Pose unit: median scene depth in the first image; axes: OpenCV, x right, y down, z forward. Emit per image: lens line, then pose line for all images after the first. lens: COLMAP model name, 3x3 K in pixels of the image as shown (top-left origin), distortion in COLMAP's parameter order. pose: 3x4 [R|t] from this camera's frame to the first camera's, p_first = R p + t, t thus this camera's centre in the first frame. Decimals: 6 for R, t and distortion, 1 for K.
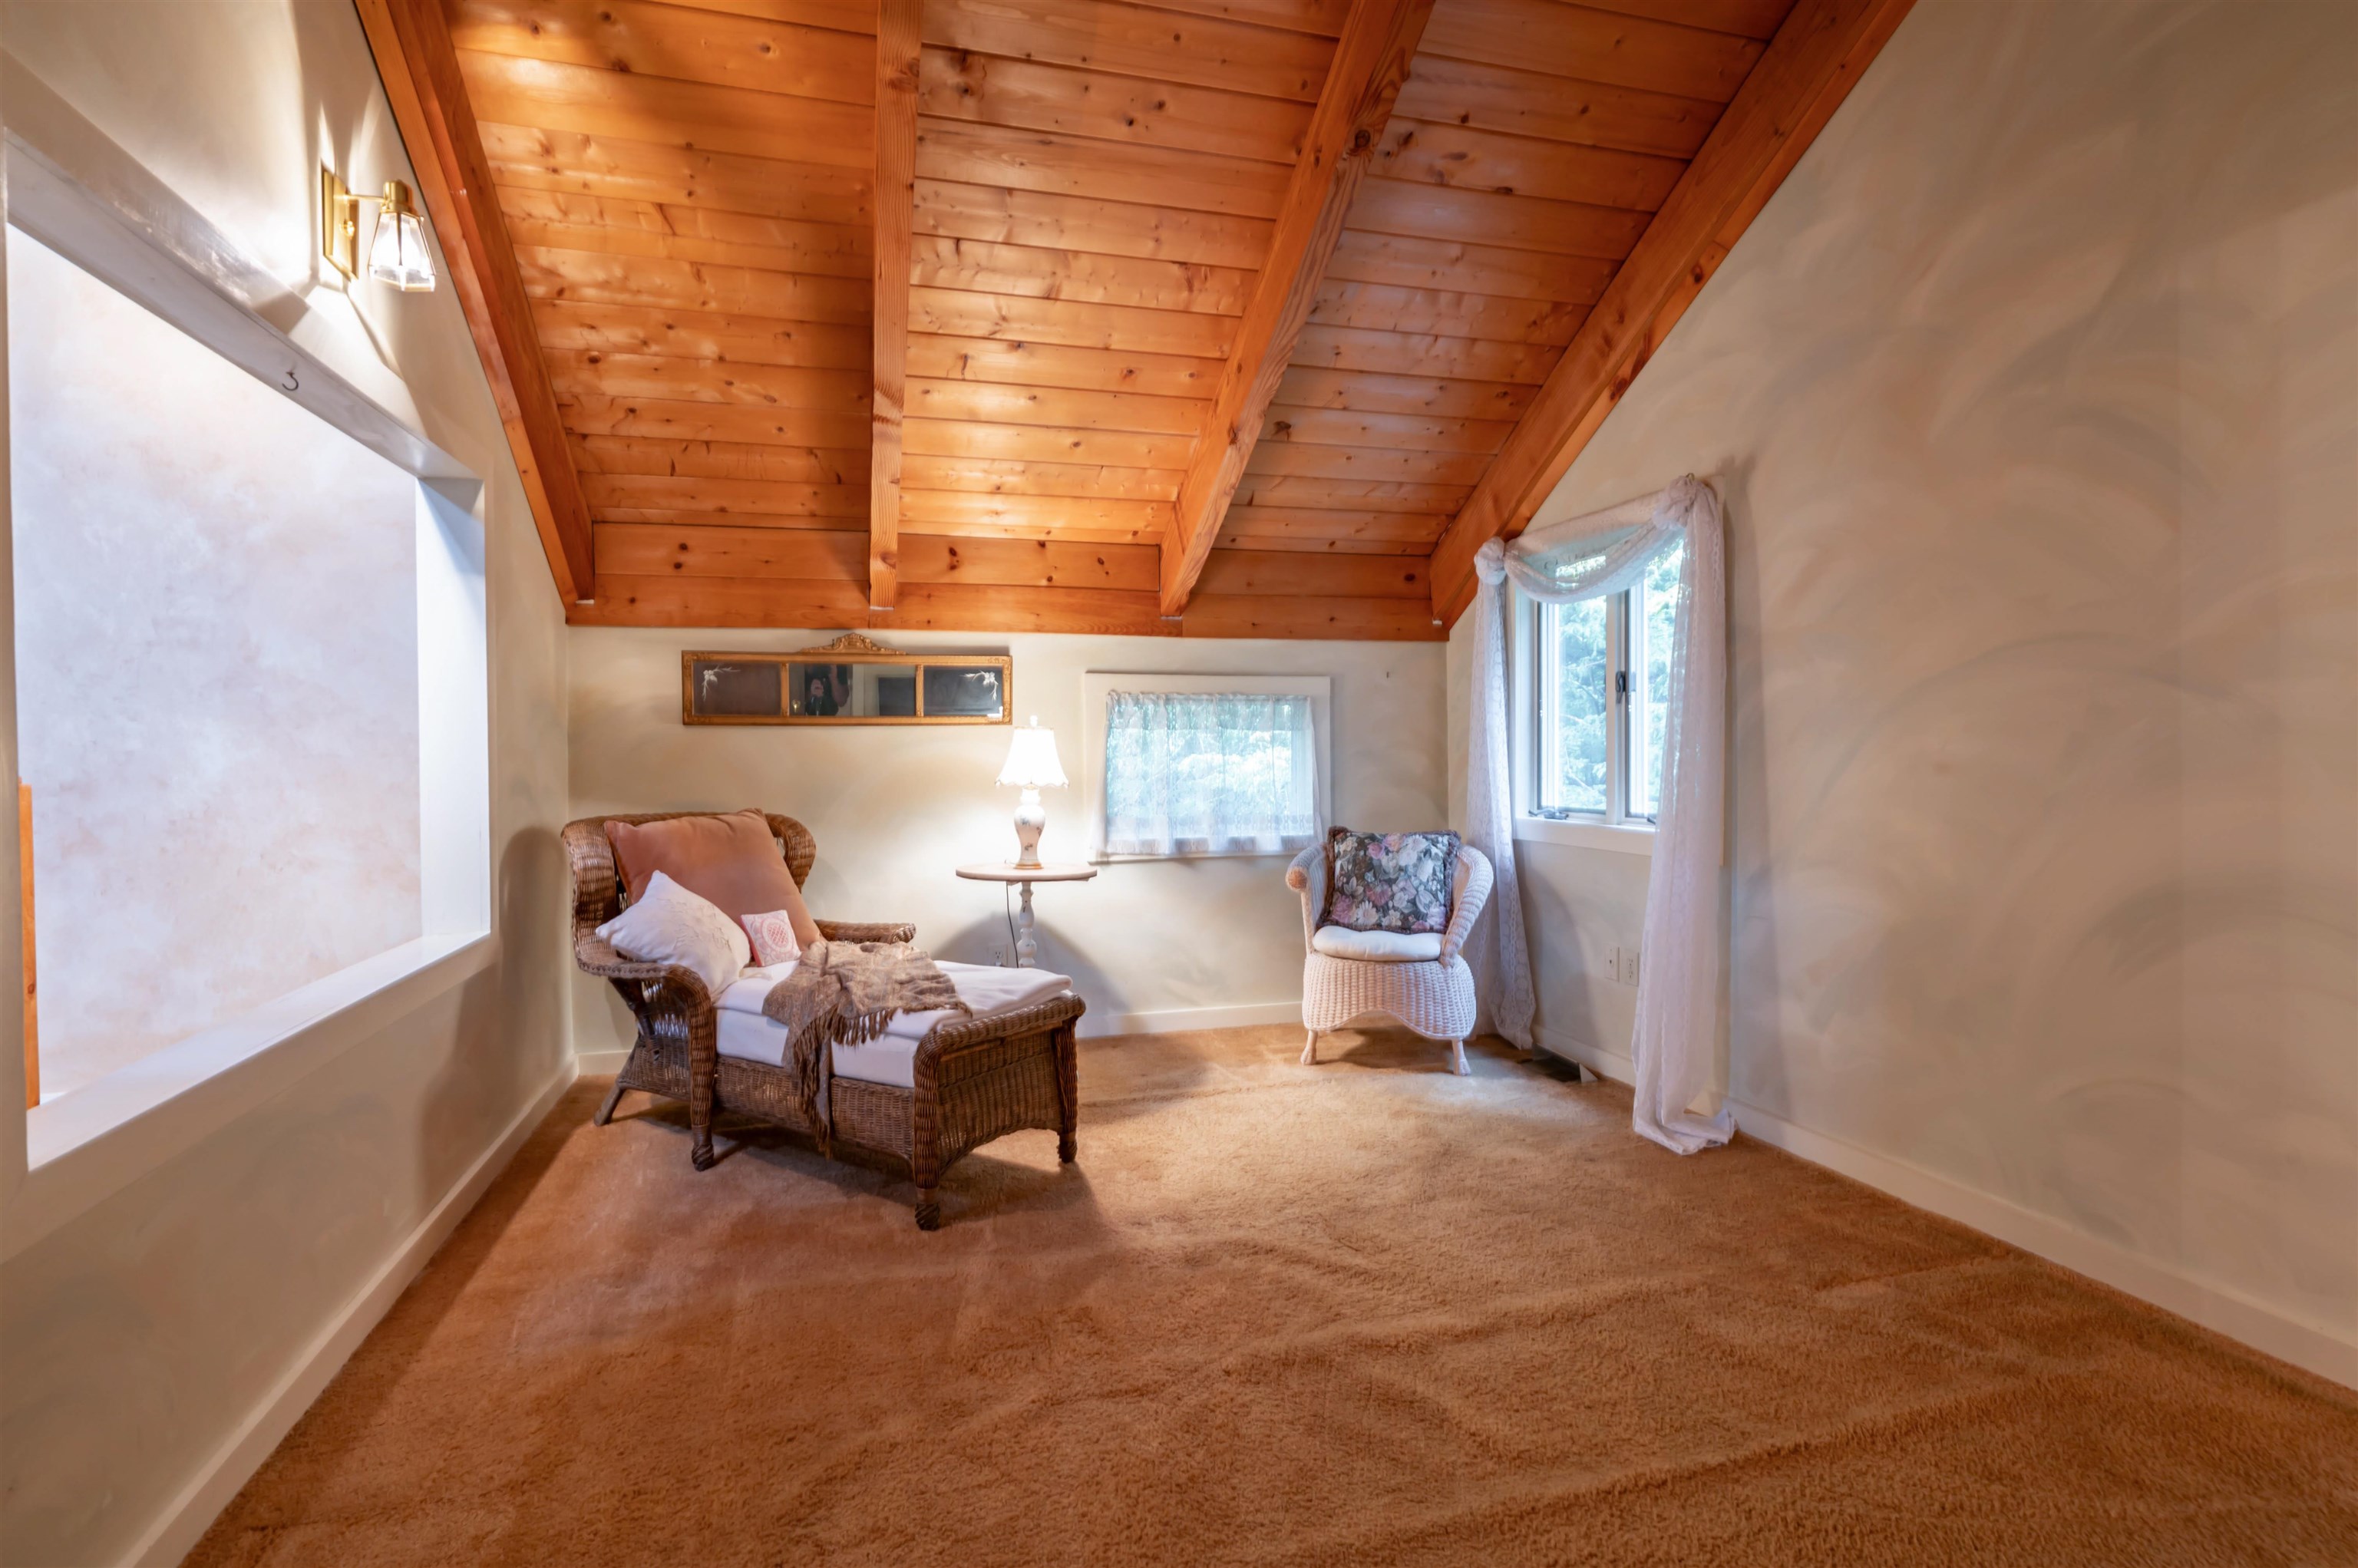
lens RADIAL K [[1156.2, 0, 1140.3], [0, 1156.2, 766.0], [0, 0, 1]] dist [-0.010190, 0.003229]
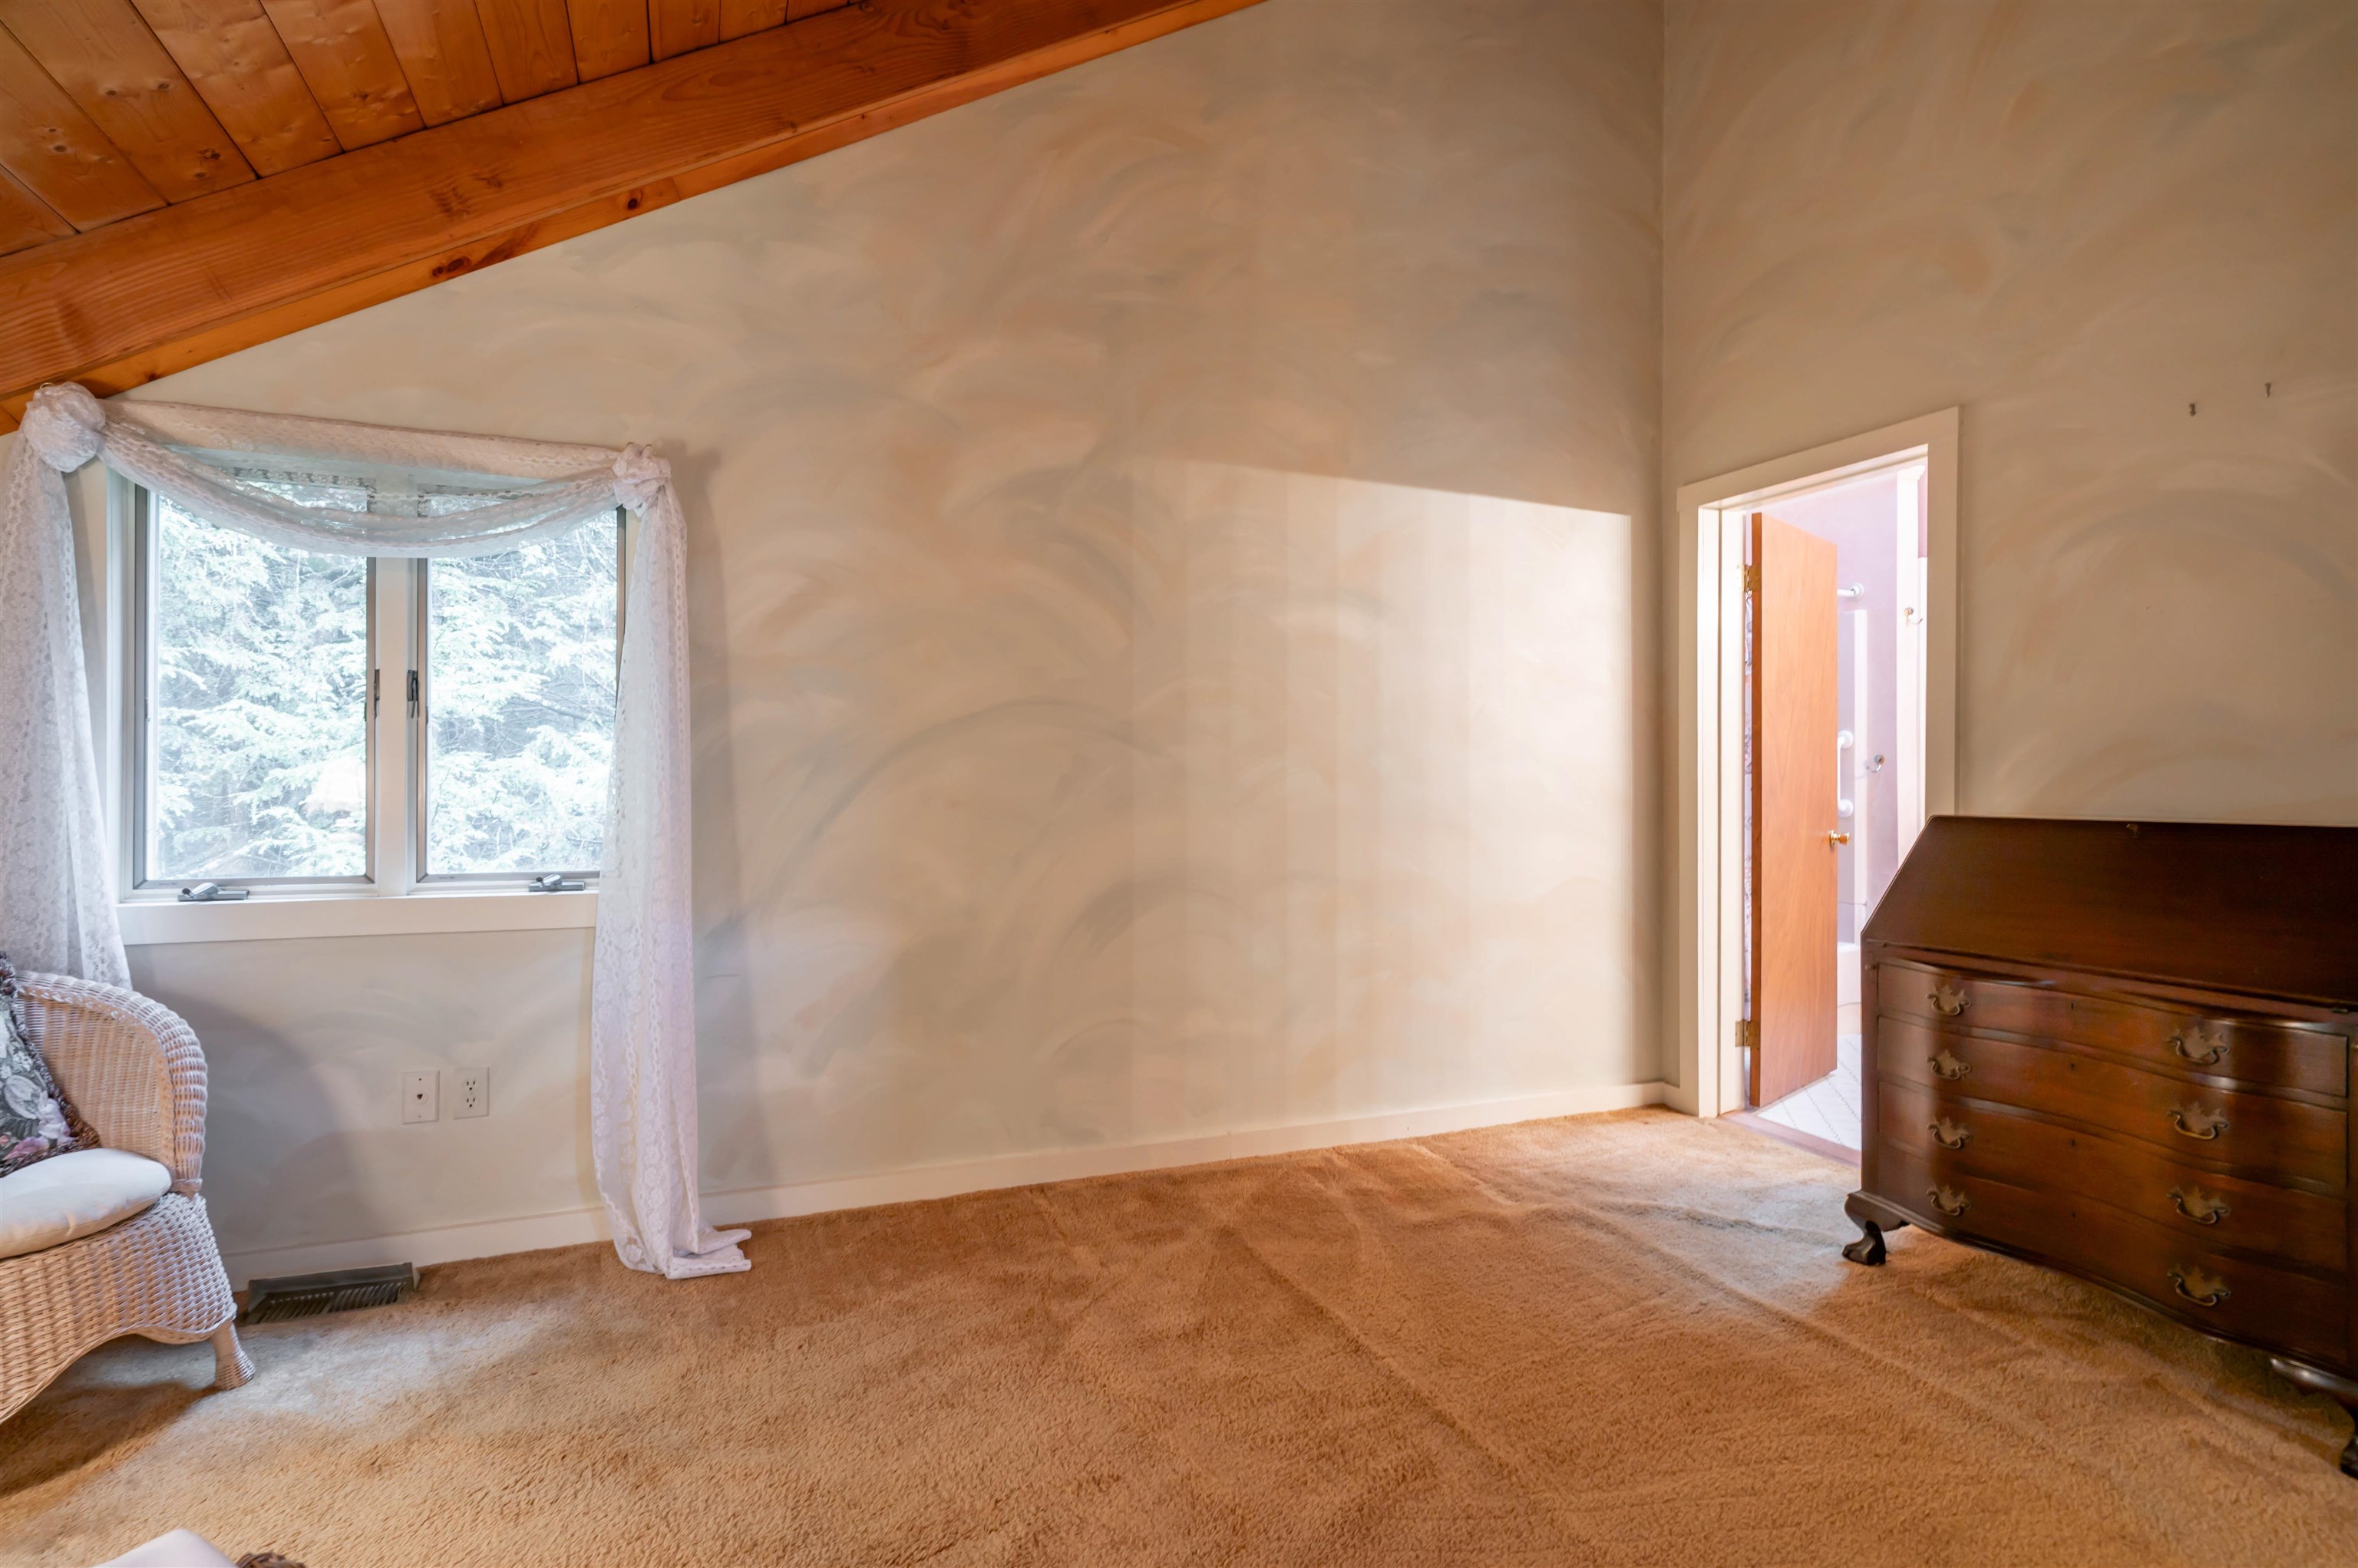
lens RADIAL K [[1156.2, 0, 1165.0], [0, 1156.2, 784.2], [0, 0, 1]] dist [-0.010190, 0.003229]
pose [[-0.127155, 0.001437, 0.991882, -0.316046], [0.008538, 0.999963, -0.000355, -0.010093], [-0.991846, 0.008424, -0.127163, 0.633629]]
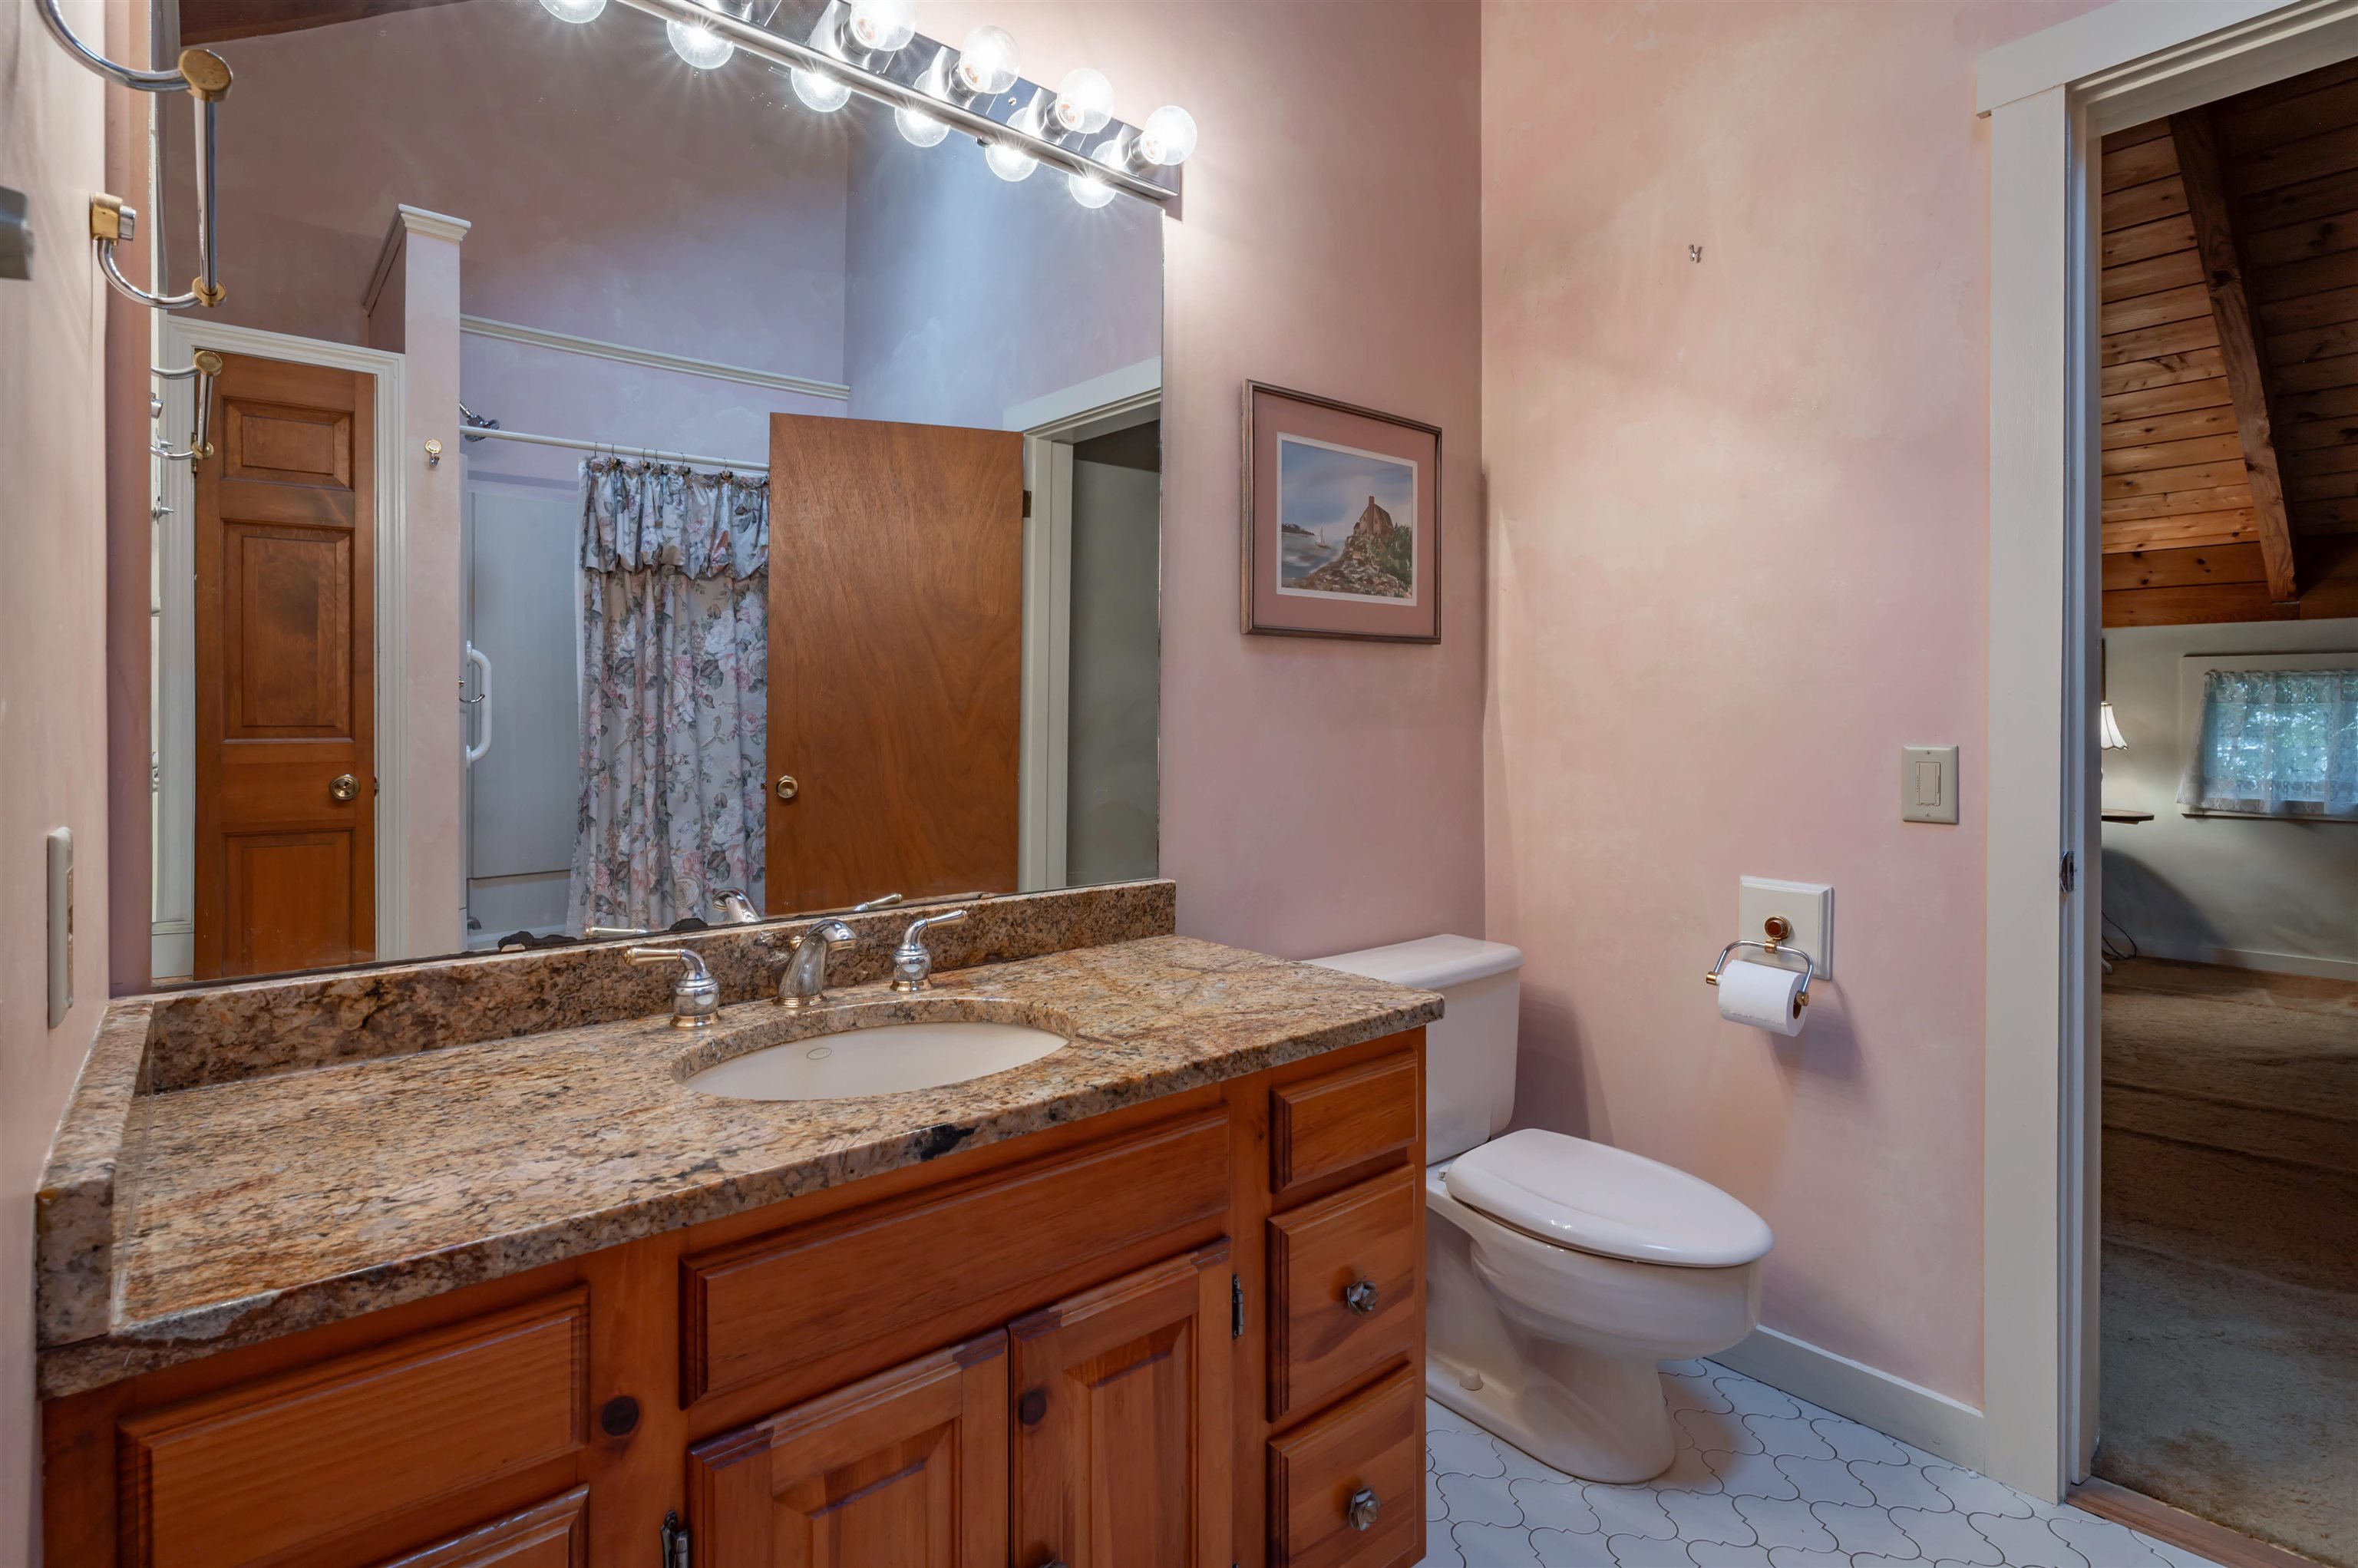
lens RADIAL K [[1156.2, 0, 1189.1], [0, 1156.2, 732.0], [0, 0, 1]] dist [-0.010190, 0.003229]
pose [[0.429634, 0.016872, -0.902846, 0.657291], [-0.014495, 0.999825, 0.011787, -0.001006], [0.902887, 0.008023, 0.429803, -0.495042]]
